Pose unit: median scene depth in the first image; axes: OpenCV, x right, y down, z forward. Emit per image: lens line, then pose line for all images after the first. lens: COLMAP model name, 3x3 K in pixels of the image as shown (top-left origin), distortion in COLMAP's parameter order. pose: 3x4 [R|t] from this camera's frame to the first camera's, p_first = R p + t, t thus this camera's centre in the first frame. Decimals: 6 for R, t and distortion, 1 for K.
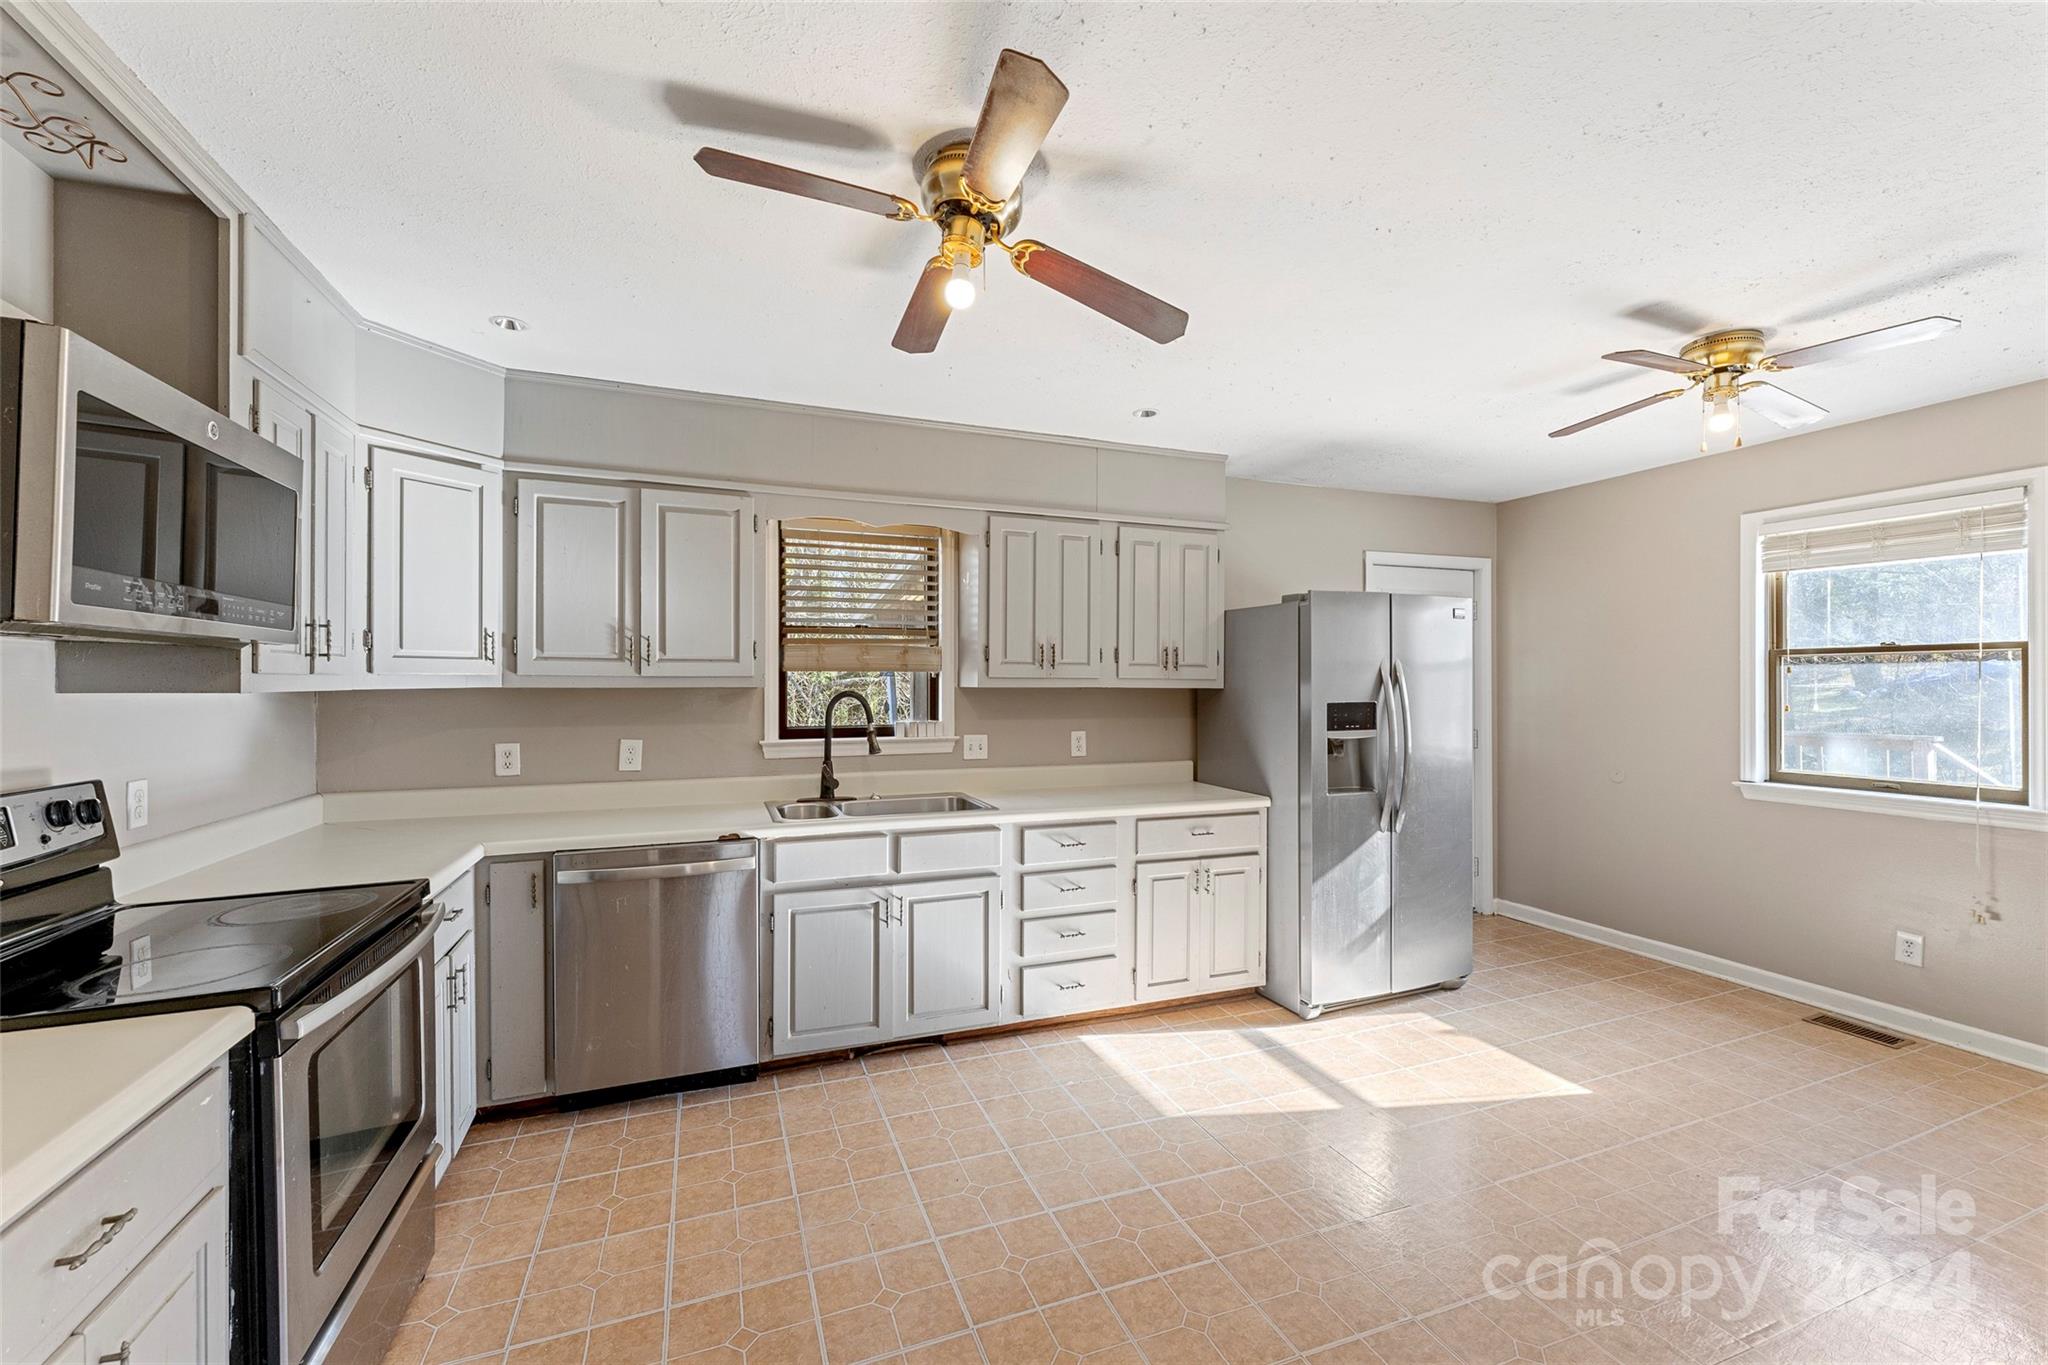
lens RADIAL K [[826.6, 0, 1025.6], [0, 826.6, 684.3], [0, 0, 1]] dist [-0.001948, 0.000755]
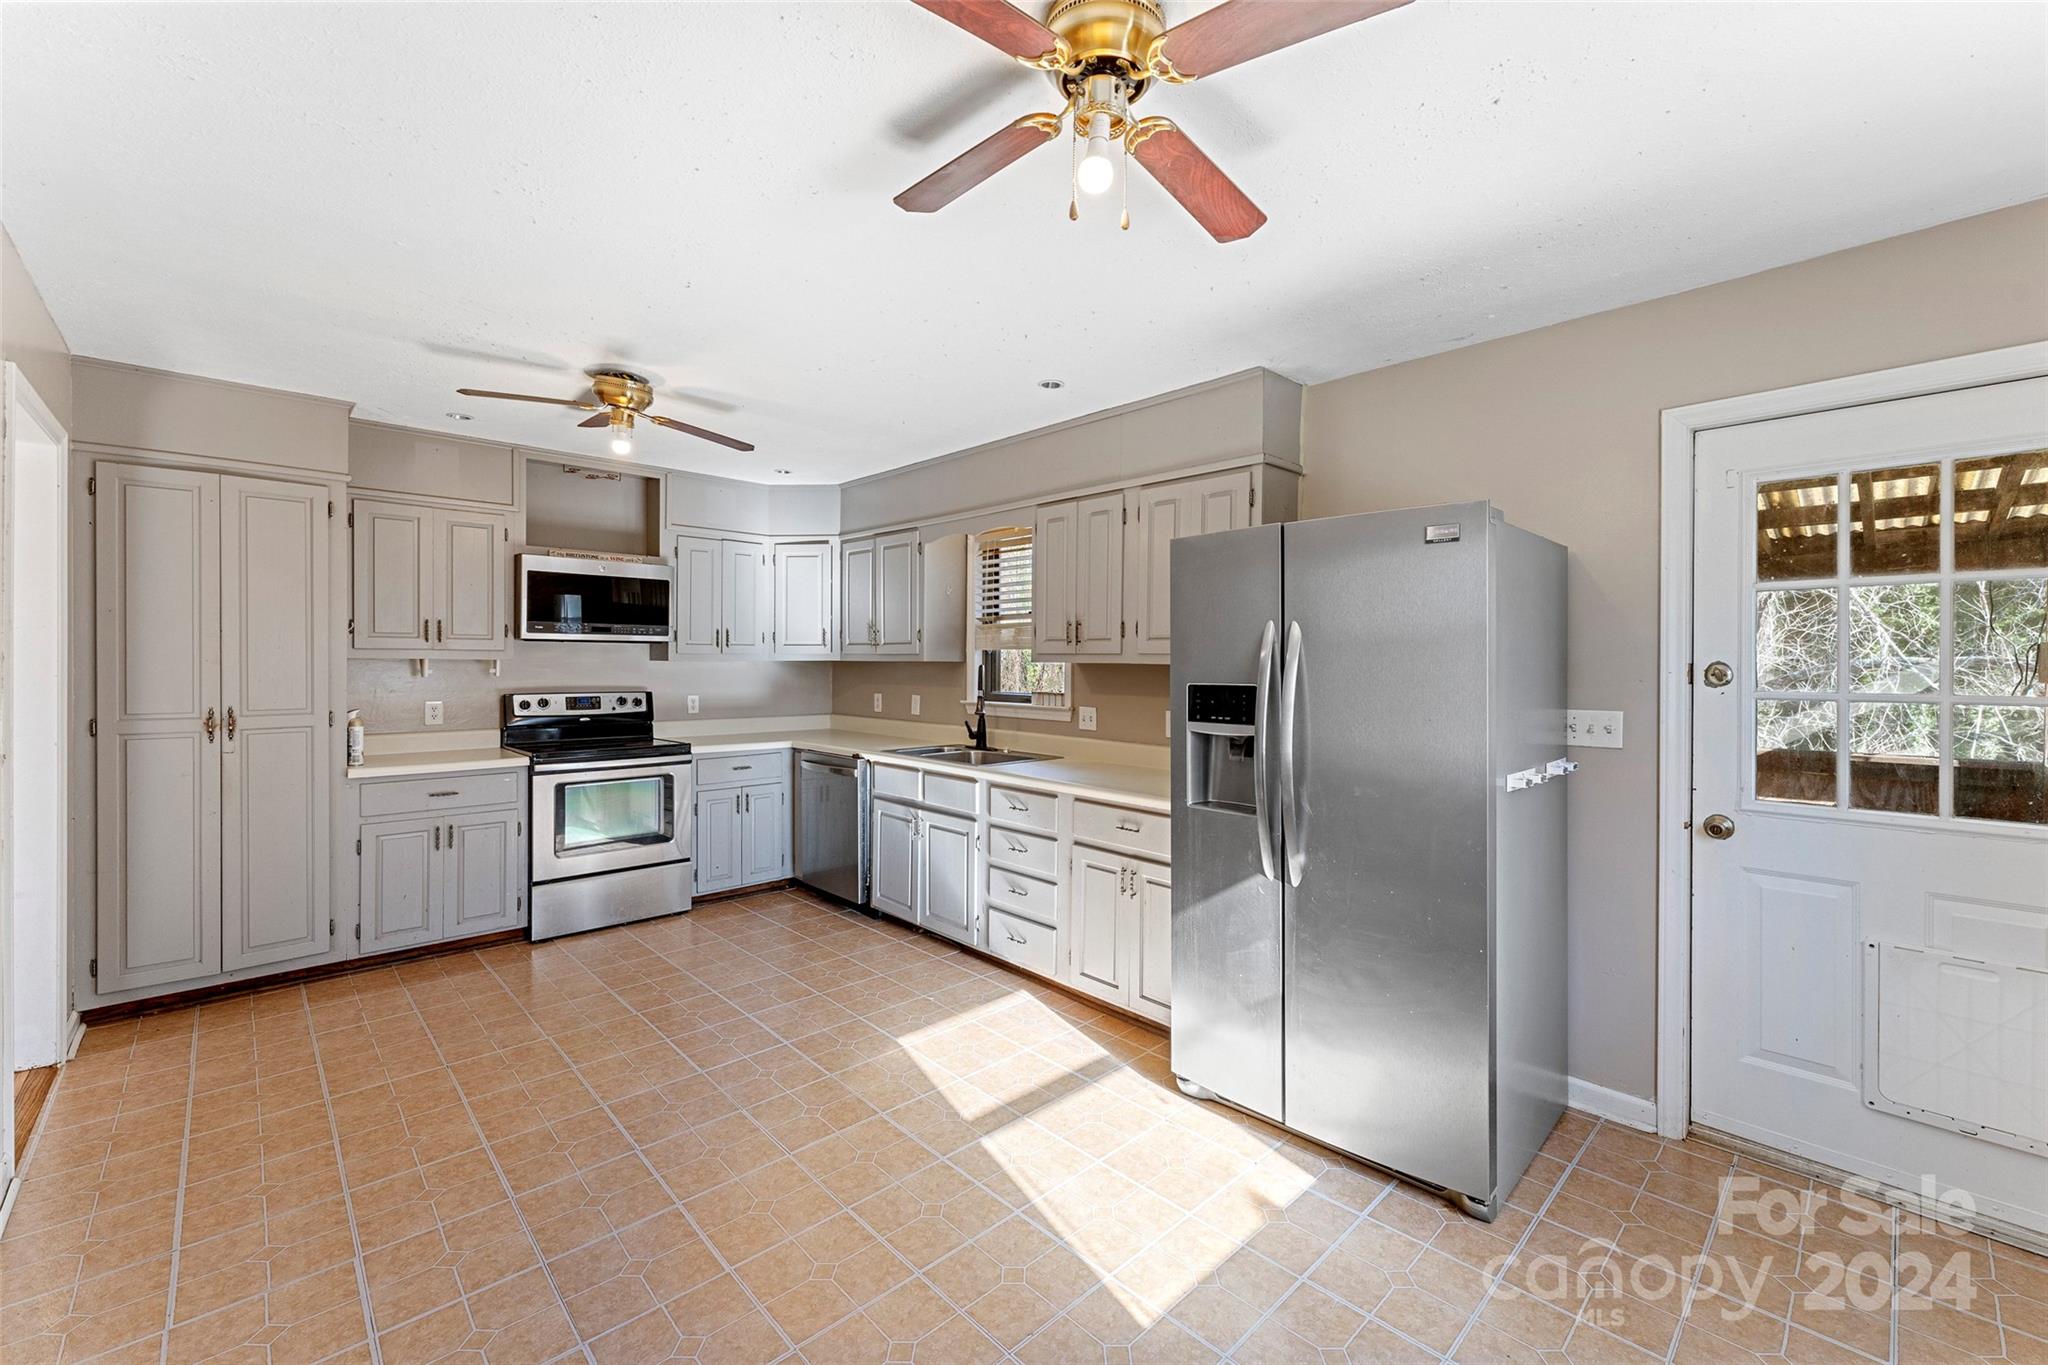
lens RADIAL K [[826.6, 0, 1027.0], [0, 826.6, 665.6], [0, 0, 1]] dist [-0.001948, 0.000755]
pose [[0.386909, 0.006383, -0.922096, 1.127563], [-0.008294, 0.999960, 0.003441, 0.004725], [0.922081, 0.006316, 0.386946, 0.635666]]
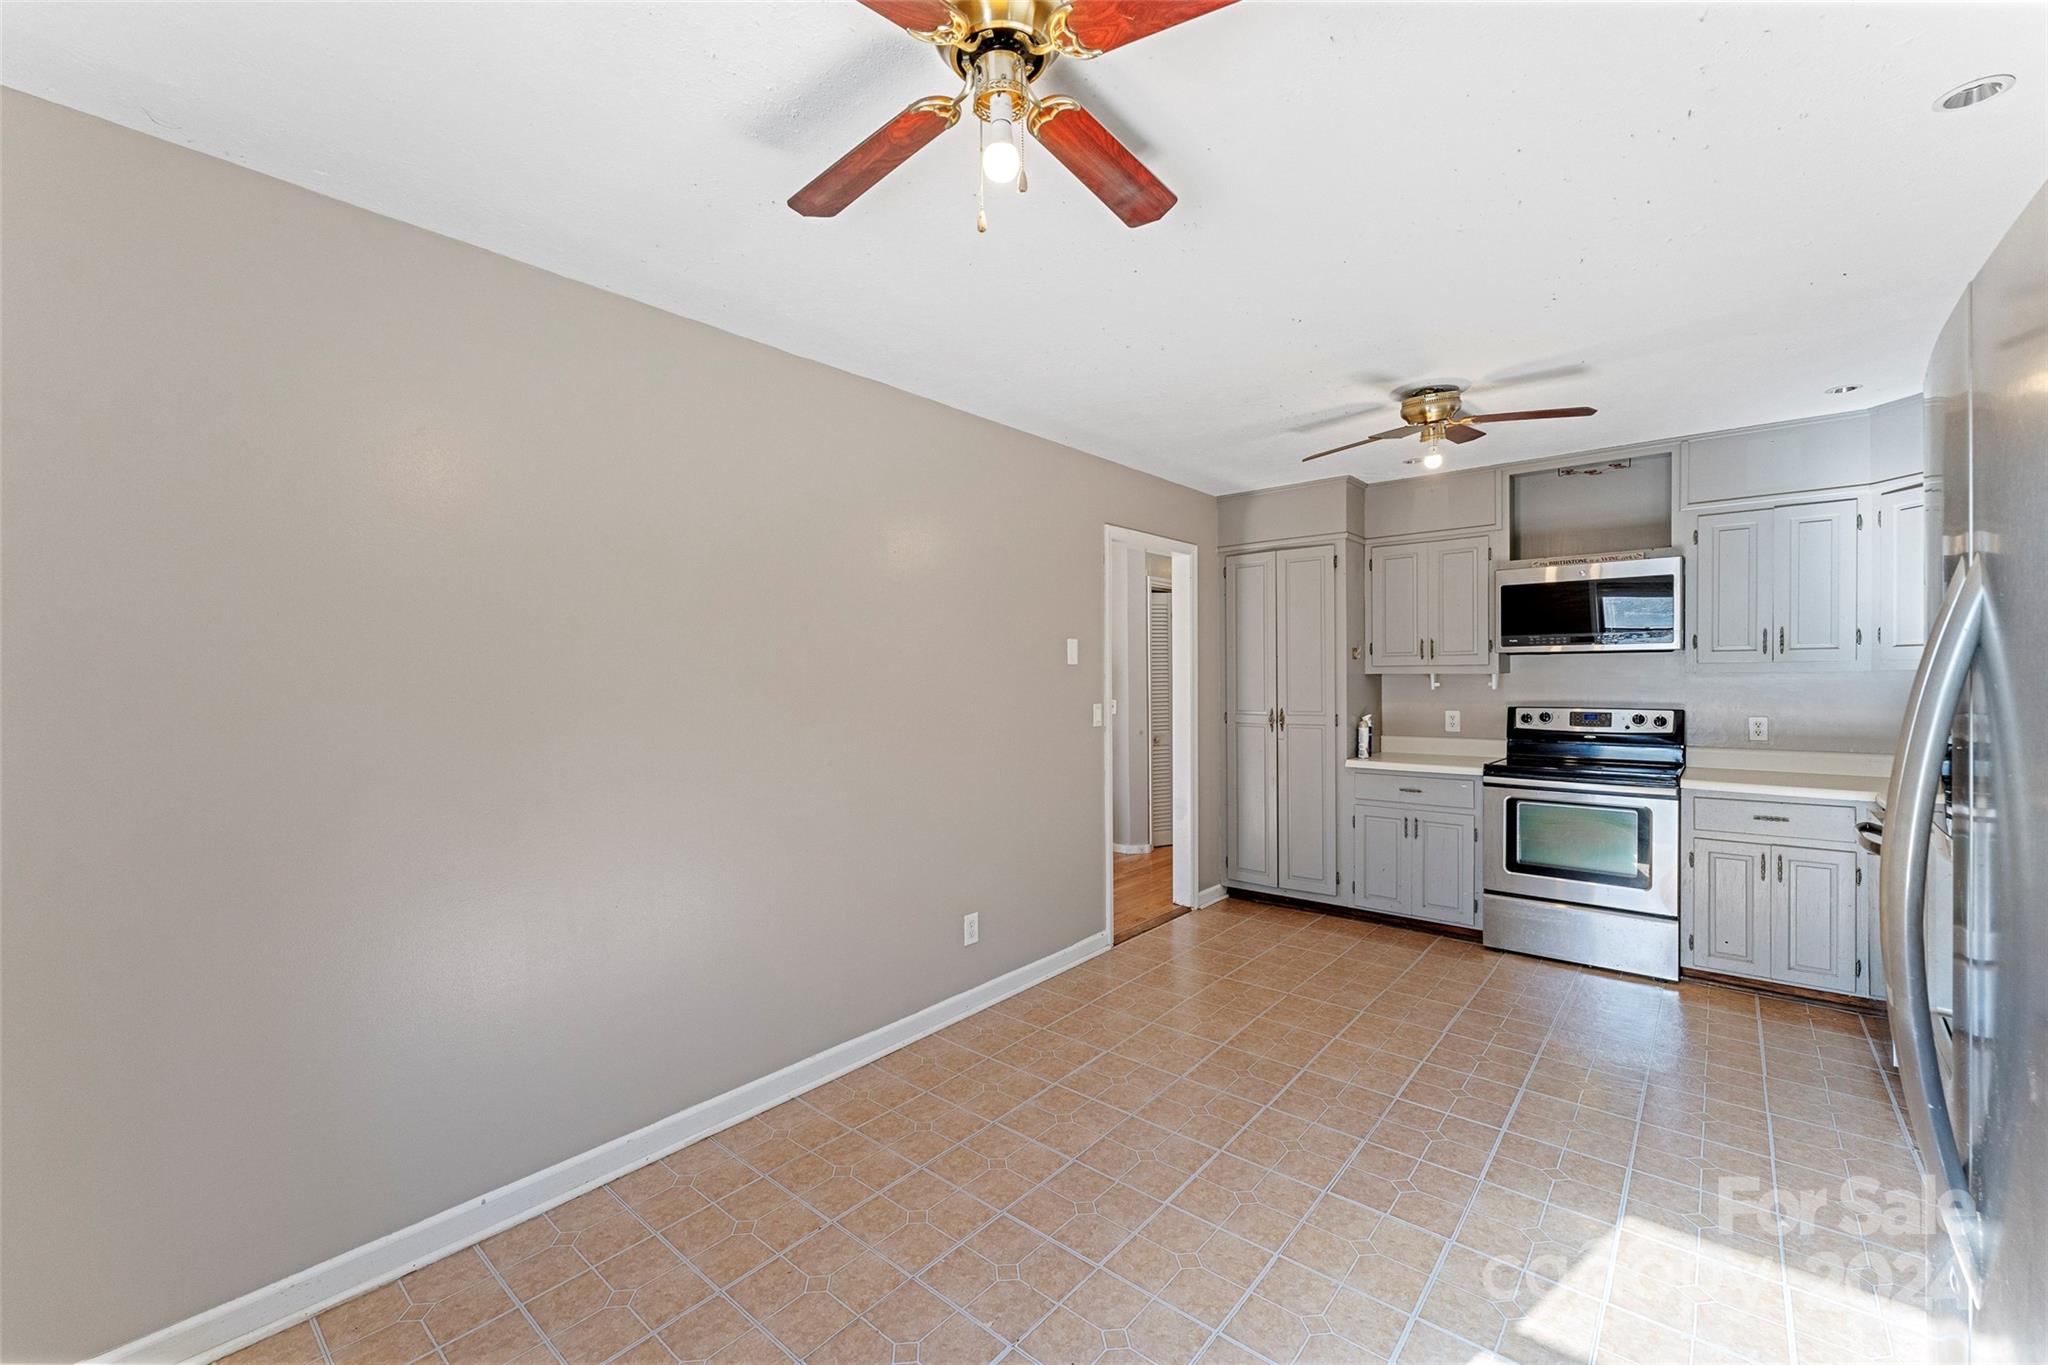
lens RADIAL K [[826.6, 0, 1035.1], [0, 826.6, 687.4], [0, 0, 1]] dist [-0.001948, 0.000755]
pose [[-0.873182, 0.014777, -0.487170, 0.915850], [0.007281, 0.999824, 0.017275, 0.000172], [0.487340, 0.011537, -0.873136, 1.241052]]
